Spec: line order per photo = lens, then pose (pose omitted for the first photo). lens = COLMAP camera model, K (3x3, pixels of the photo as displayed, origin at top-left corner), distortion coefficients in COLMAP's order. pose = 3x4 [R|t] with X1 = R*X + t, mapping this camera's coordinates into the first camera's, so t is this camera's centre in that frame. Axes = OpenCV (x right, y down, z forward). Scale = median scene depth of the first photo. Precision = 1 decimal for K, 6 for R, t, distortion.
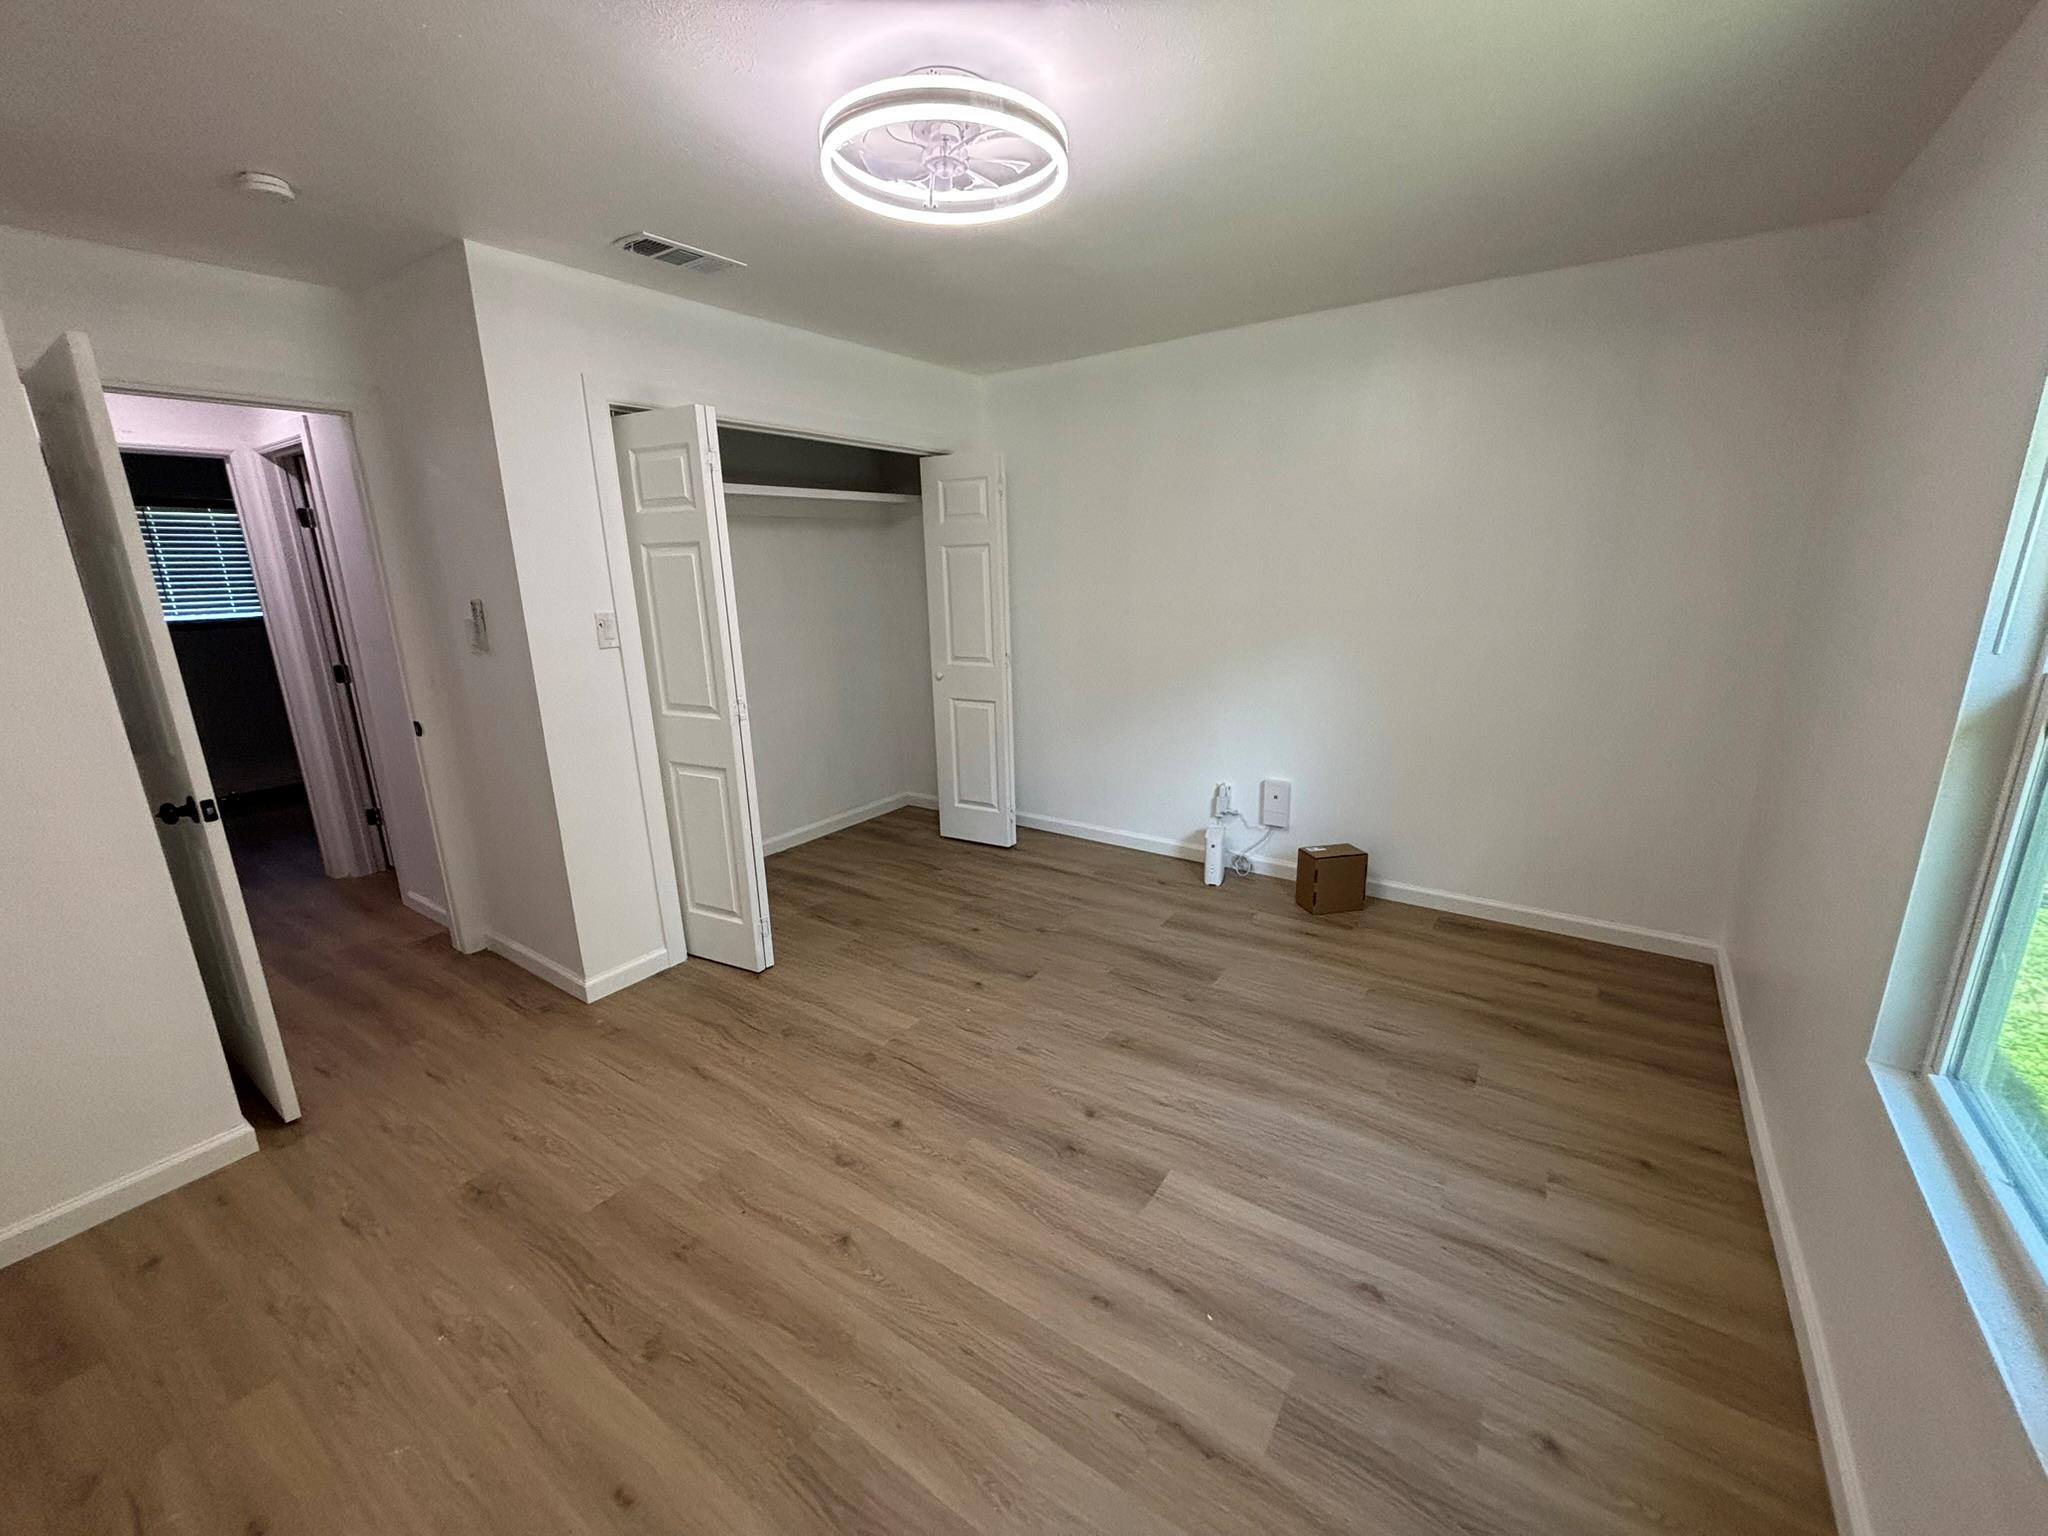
lens RADIAL K [[831.0, 0, 1024.0], [0, 831.0, 768.0], [0, 0, 1]] dist [0.001137, -0.000232]
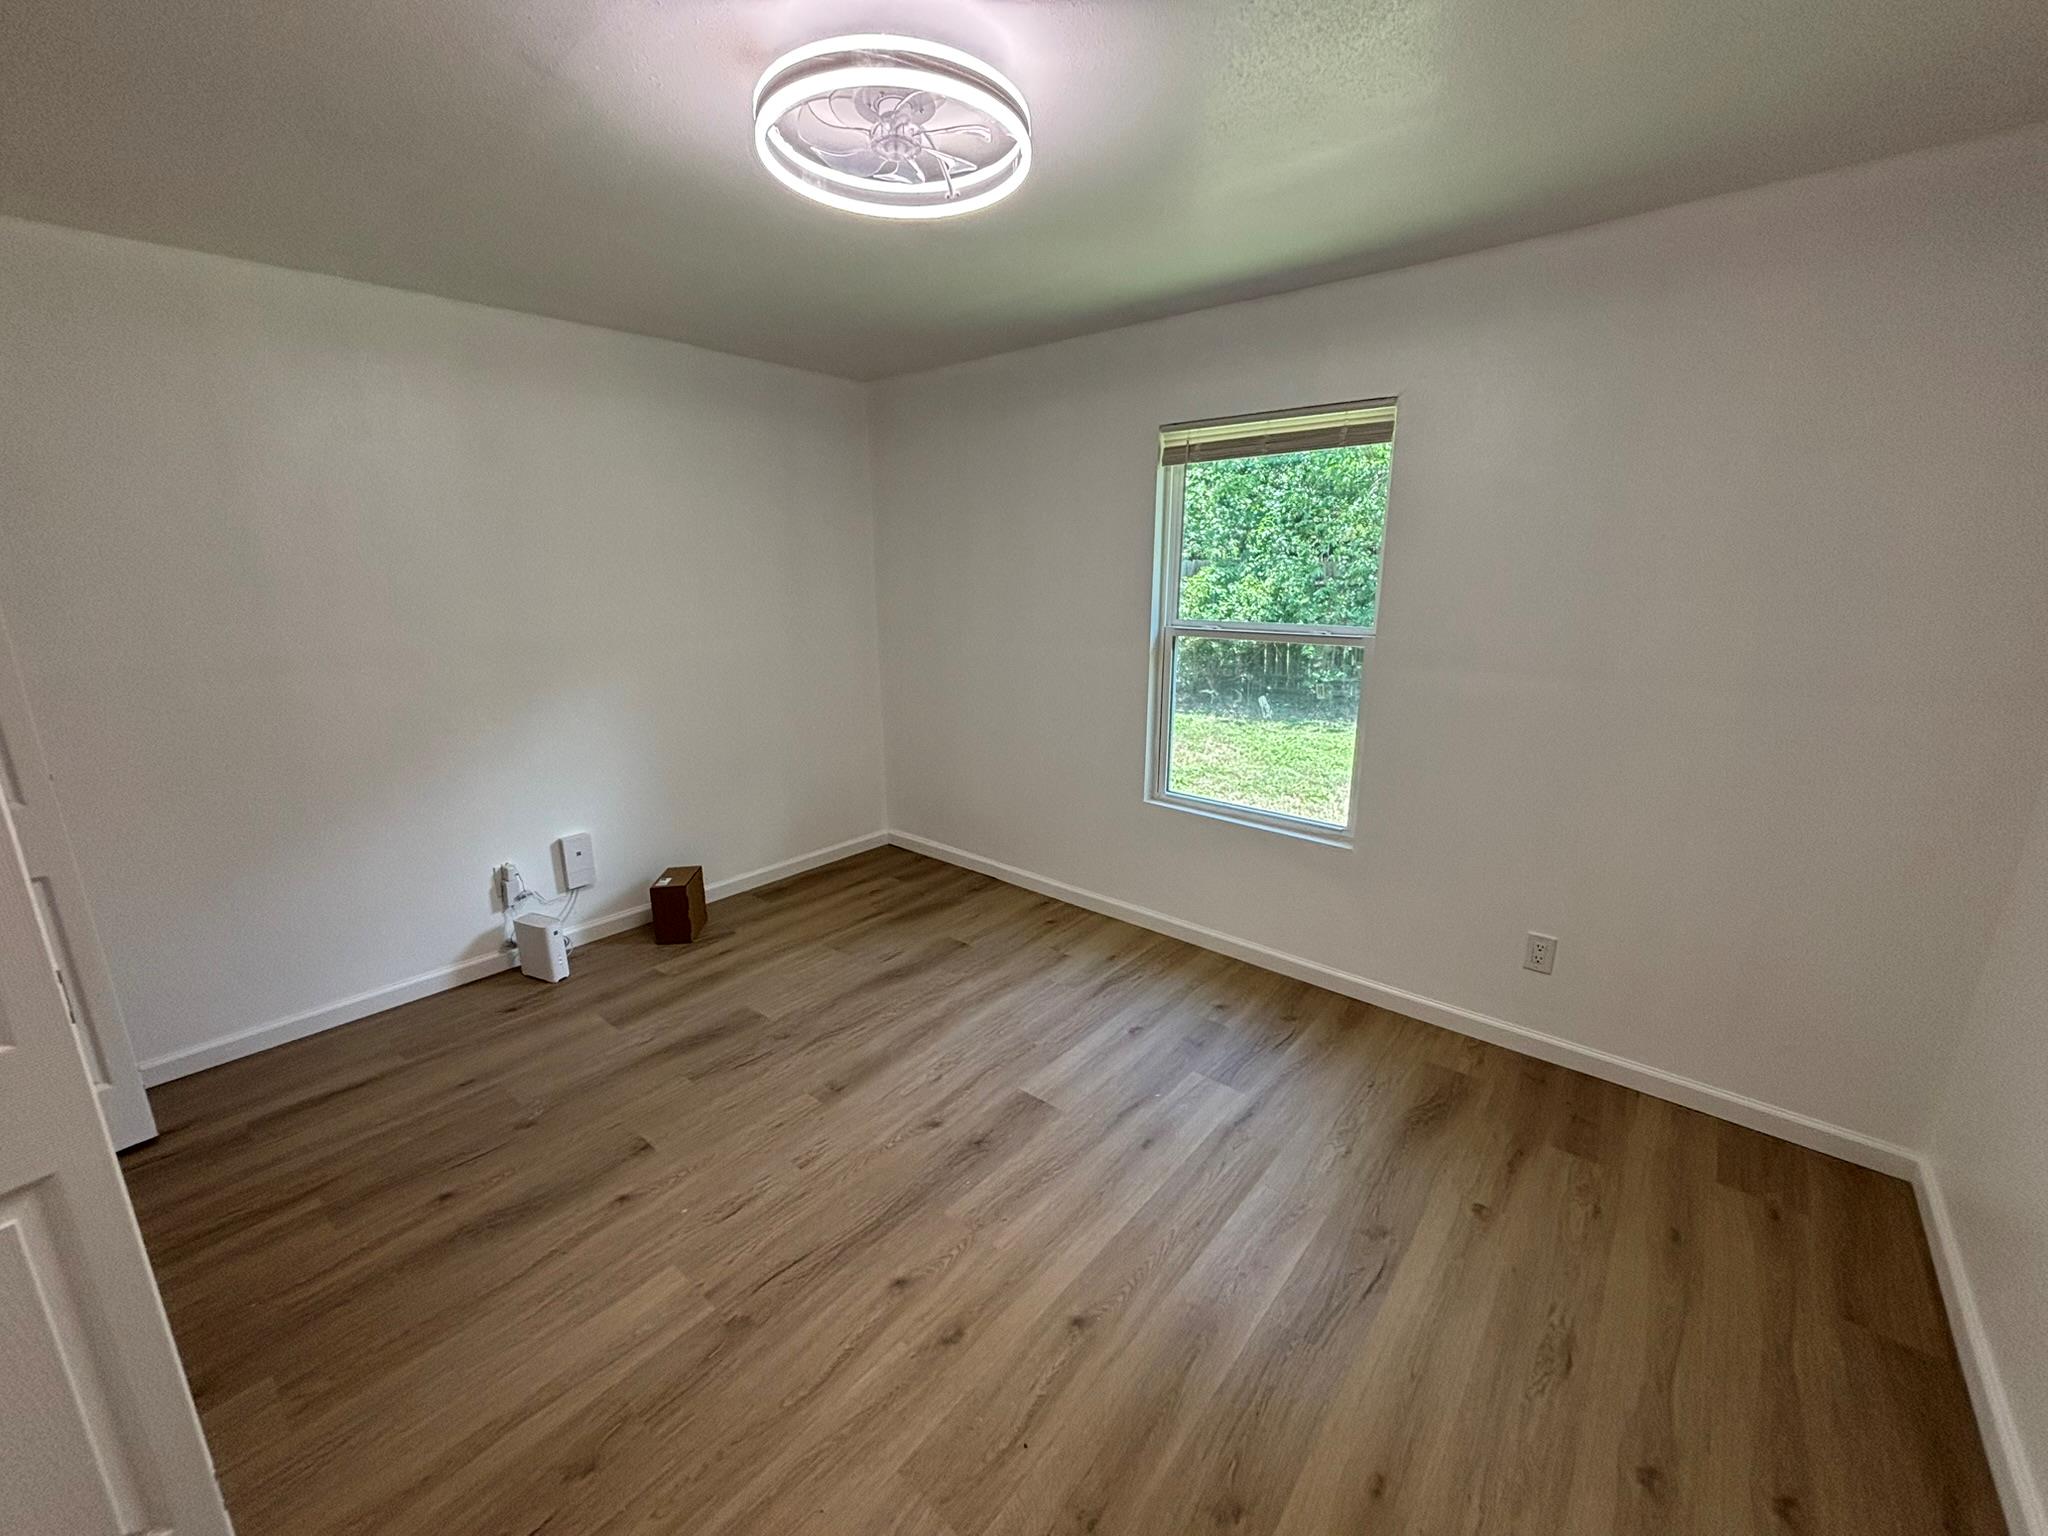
lens RADIAL K [[831.0, 0, 1024.0], [0, 831.0, 768.0], [0, 0, 1]] dist [0.001137, -0.000232]
pose [[0.091338, -0.218703, 0.971507, -0.709627], [0.252039, 0.948898, 0.189918, -0.144666], [-0.963397, 0.227511, 0.141792, 0.574451]]
